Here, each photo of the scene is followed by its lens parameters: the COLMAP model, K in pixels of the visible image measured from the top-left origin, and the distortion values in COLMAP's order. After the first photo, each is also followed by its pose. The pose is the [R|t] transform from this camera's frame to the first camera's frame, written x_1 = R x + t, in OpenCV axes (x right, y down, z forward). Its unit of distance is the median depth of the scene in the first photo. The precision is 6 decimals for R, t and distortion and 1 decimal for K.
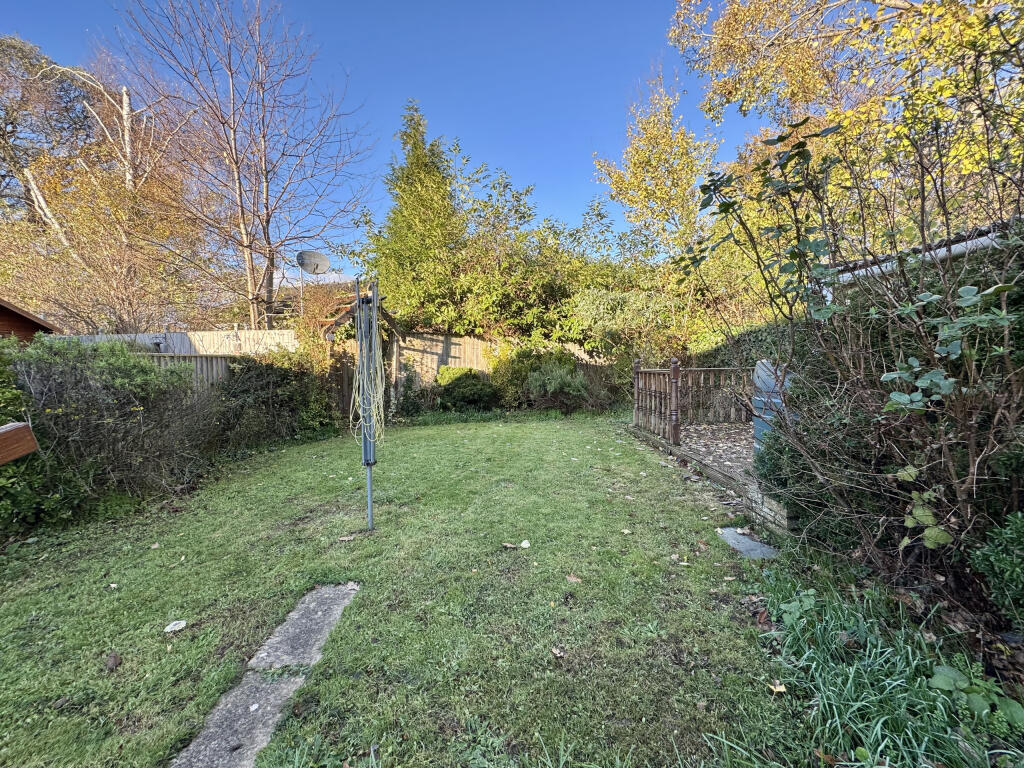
lens RADIAL K [[402.0, 0, 512.0], [0, 402.0, 384.0], [0, 0, 1]] dist [-0.000021, -0.010980]
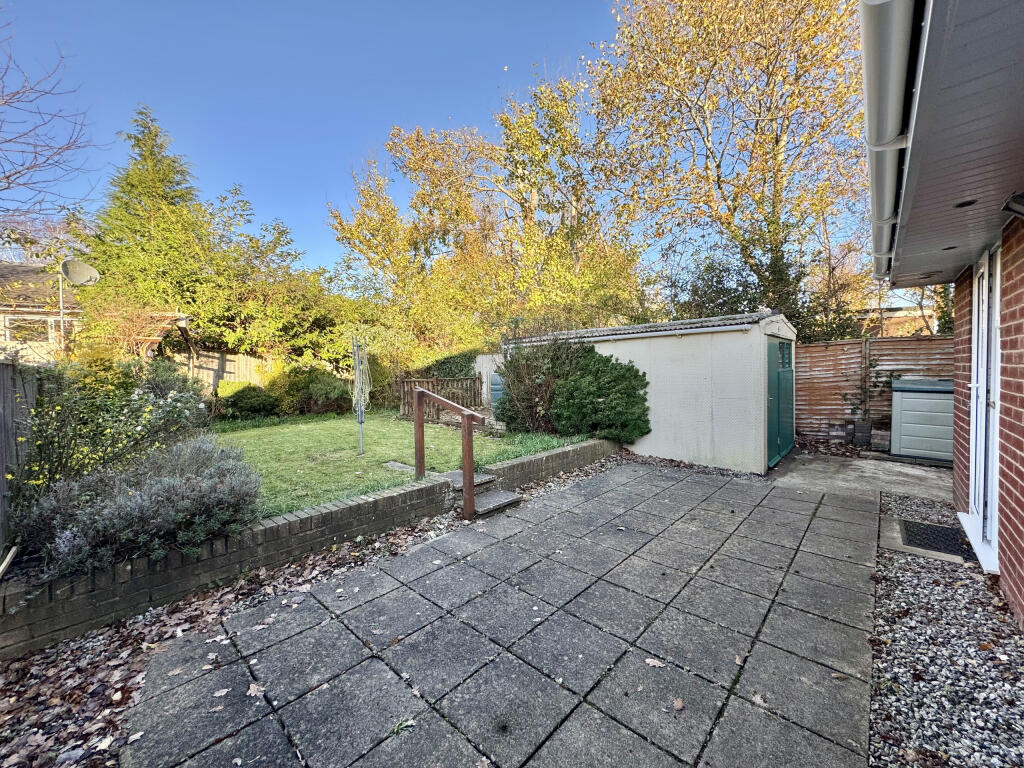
lens RADIAL K [[402.0, 0, 512.0], [0, 402.0, 384.0], [0, 0, 1]] dist [-0.000021, -0.010980]
pose [[0.681279, -0.020767, 0.731729, -0.430649], [0.048945, 0.998653, -0.017228, 0.022302], [-0.730386, 0.047552, 0.681378, -0.323012]]
